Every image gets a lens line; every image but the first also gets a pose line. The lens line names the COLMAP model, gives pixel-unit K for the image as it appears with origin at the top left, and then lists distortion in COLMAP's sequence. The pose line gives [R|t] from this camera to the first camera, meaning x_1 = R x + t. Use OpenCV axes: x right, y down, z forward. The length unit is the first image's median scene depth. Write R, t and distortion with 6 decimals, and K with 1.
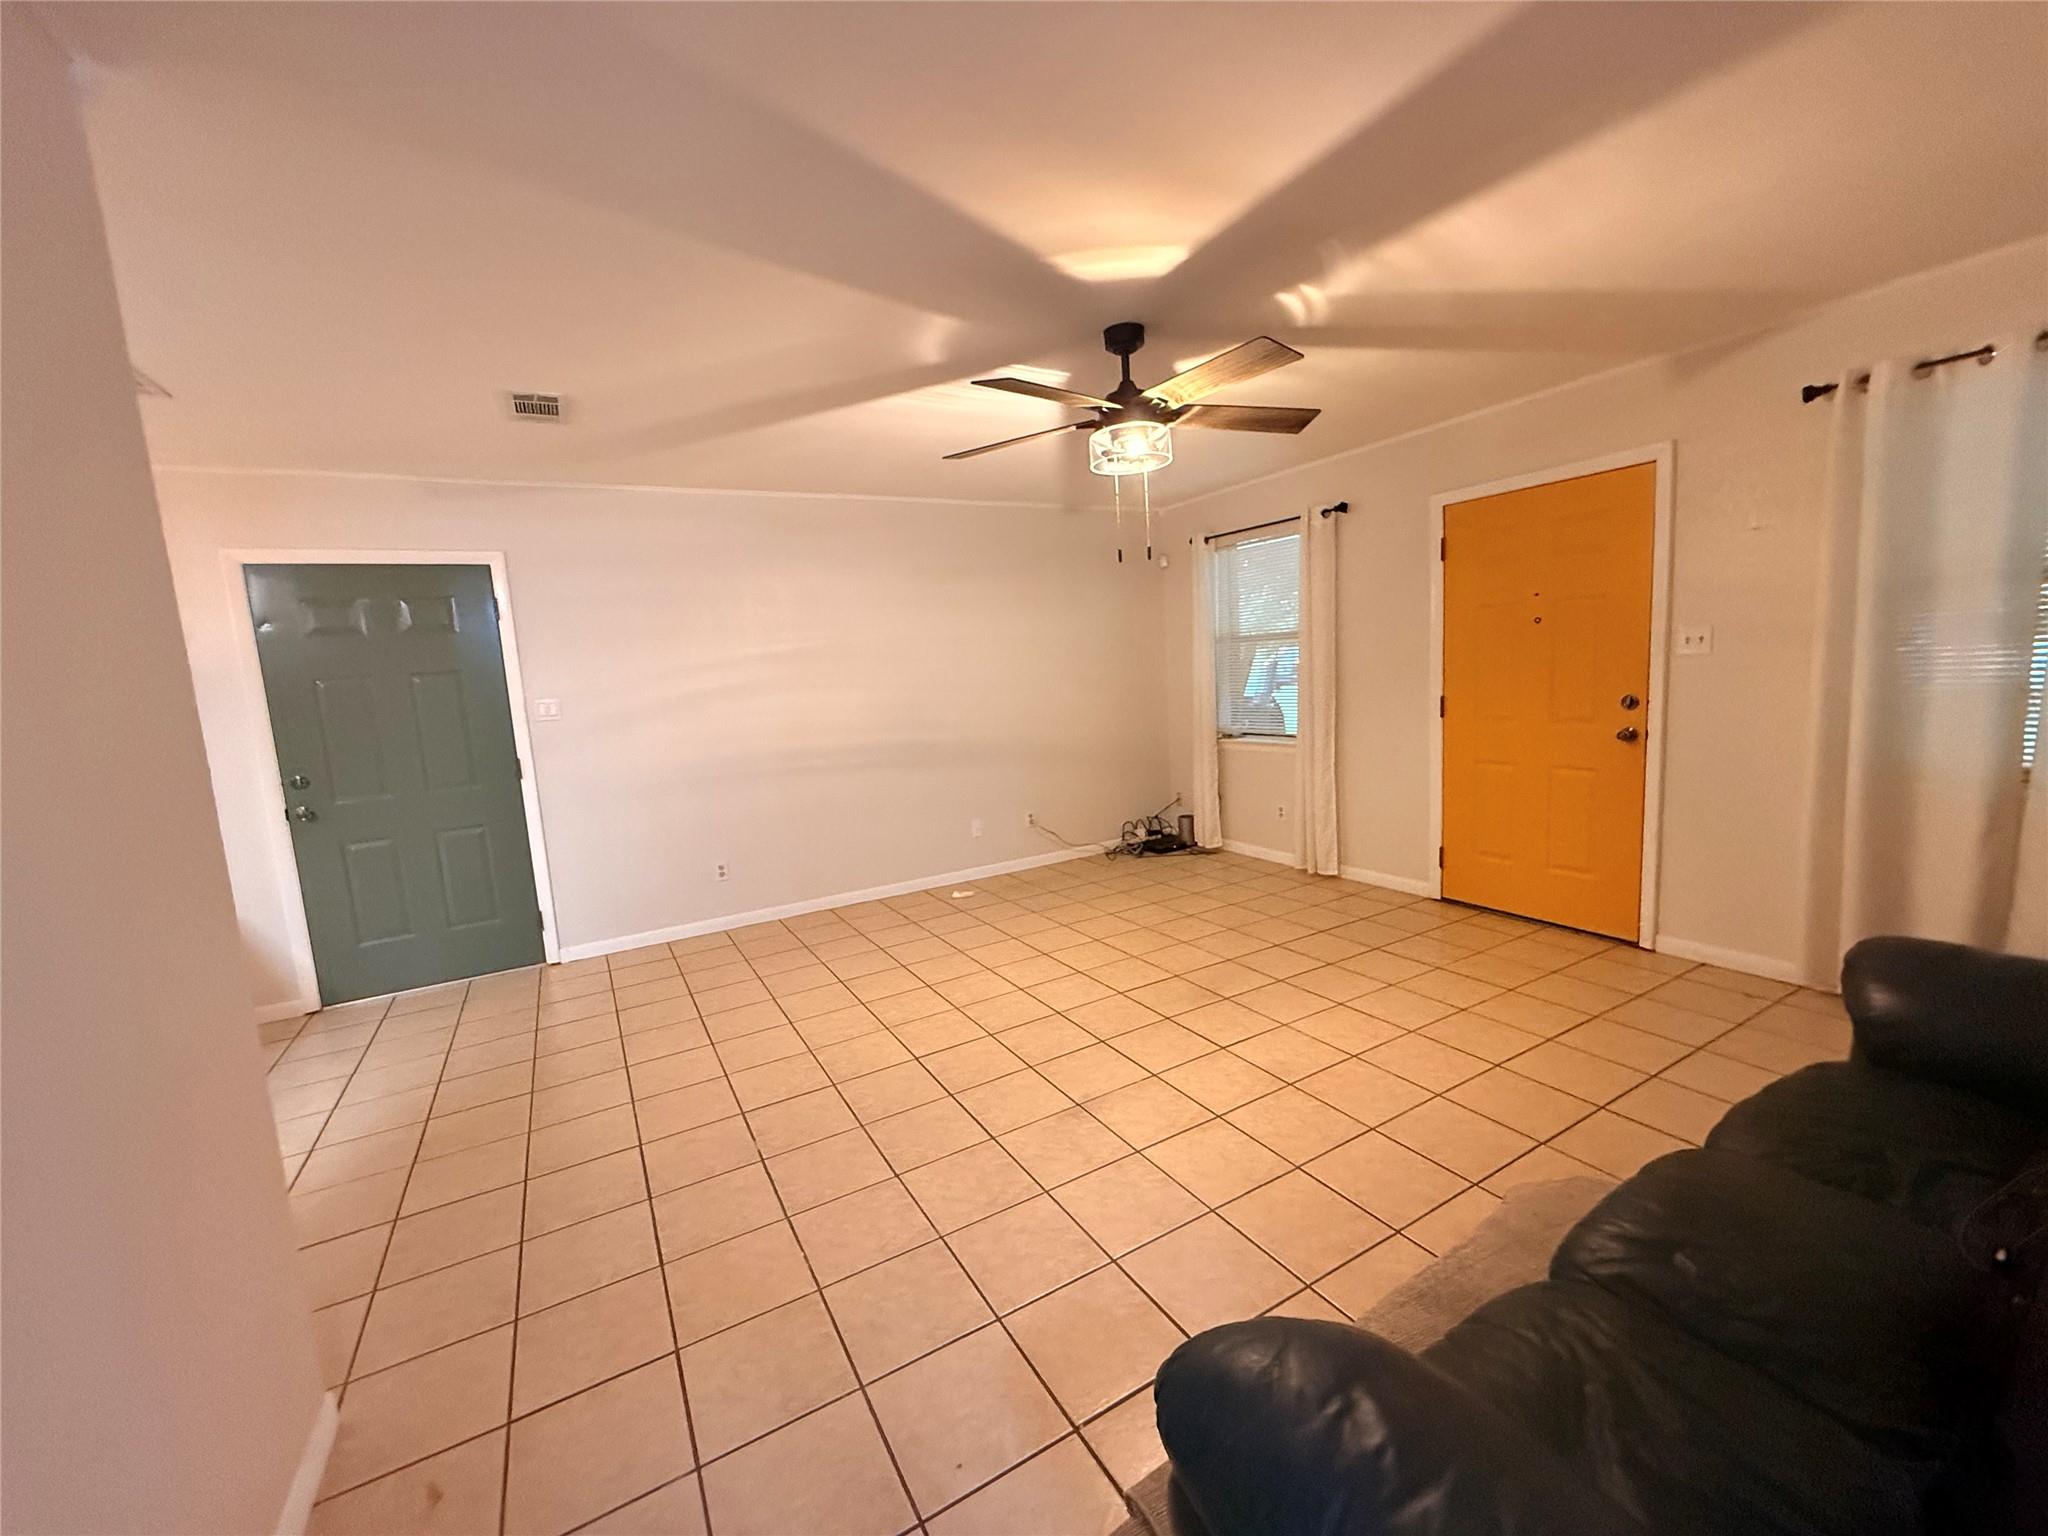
lens RADIAL K [[806.9, 0, 1024.7], [0, 806.9, 777.5], [0, 0, 1]] dist [-0.020897, -0.000003]
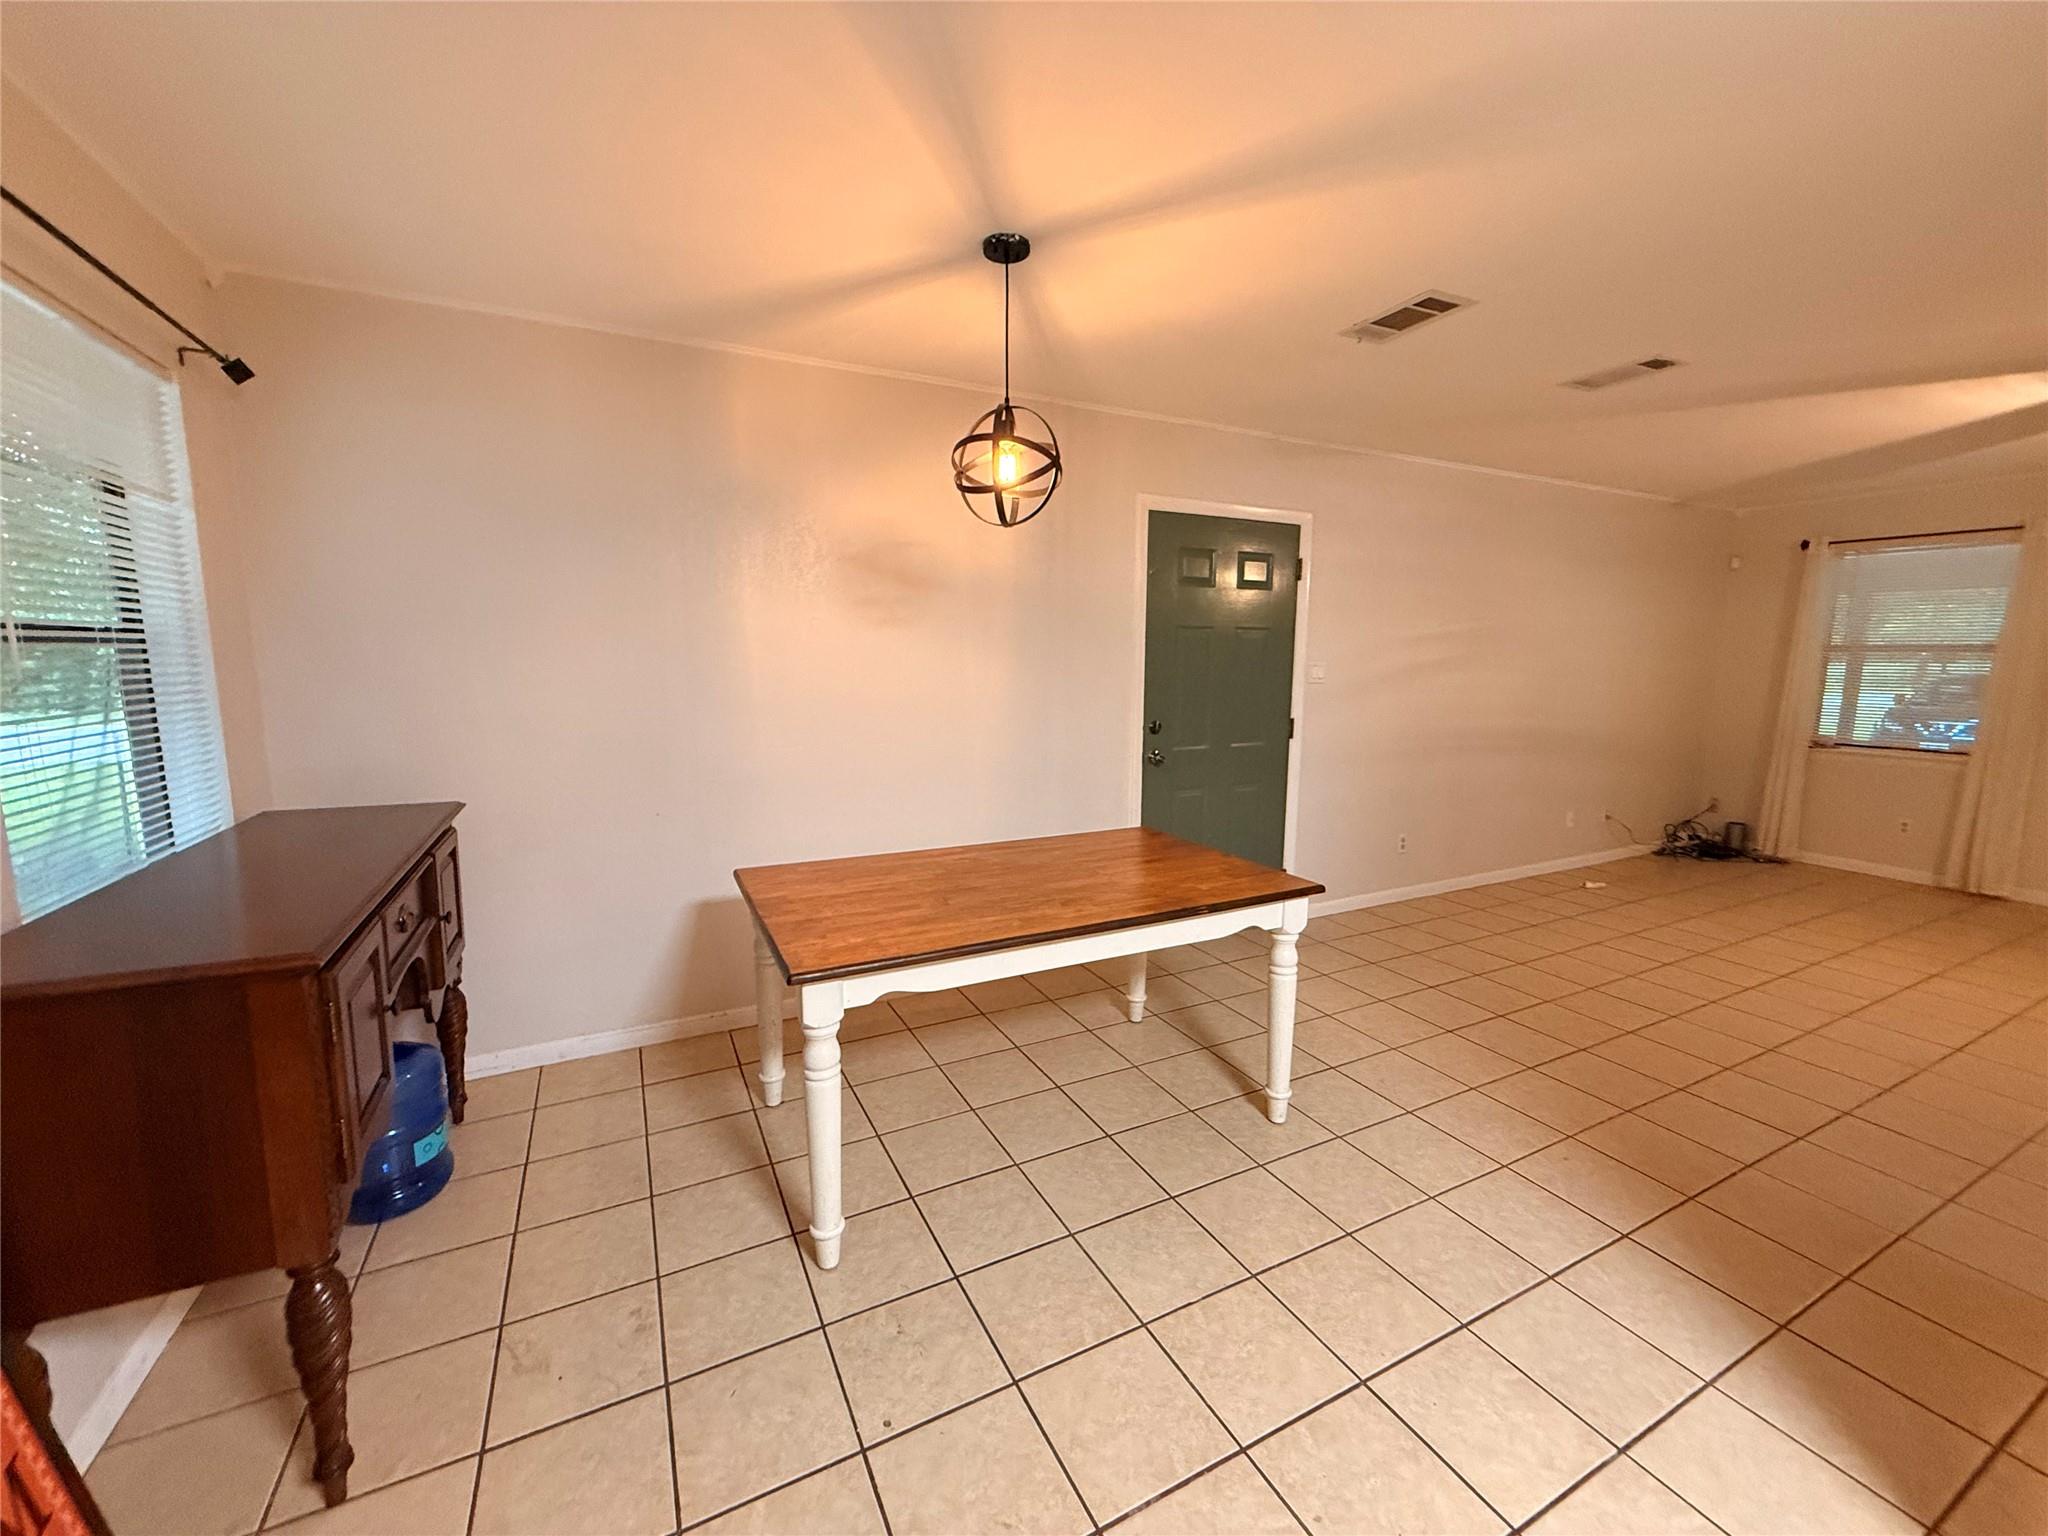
lens RADIAL K [[828.2, 0, 1024.0], [0, 828.2, 768.0], [0, 0, 1]] dist [0.001387, 0.000031]
pose [[0.996584, 0.071951, -0.040549, -0.672859], [-0.072014, 0.997404, -0.000089, 0.046216], [0.040437, 0.003009, 0.999178, -0.048720]]
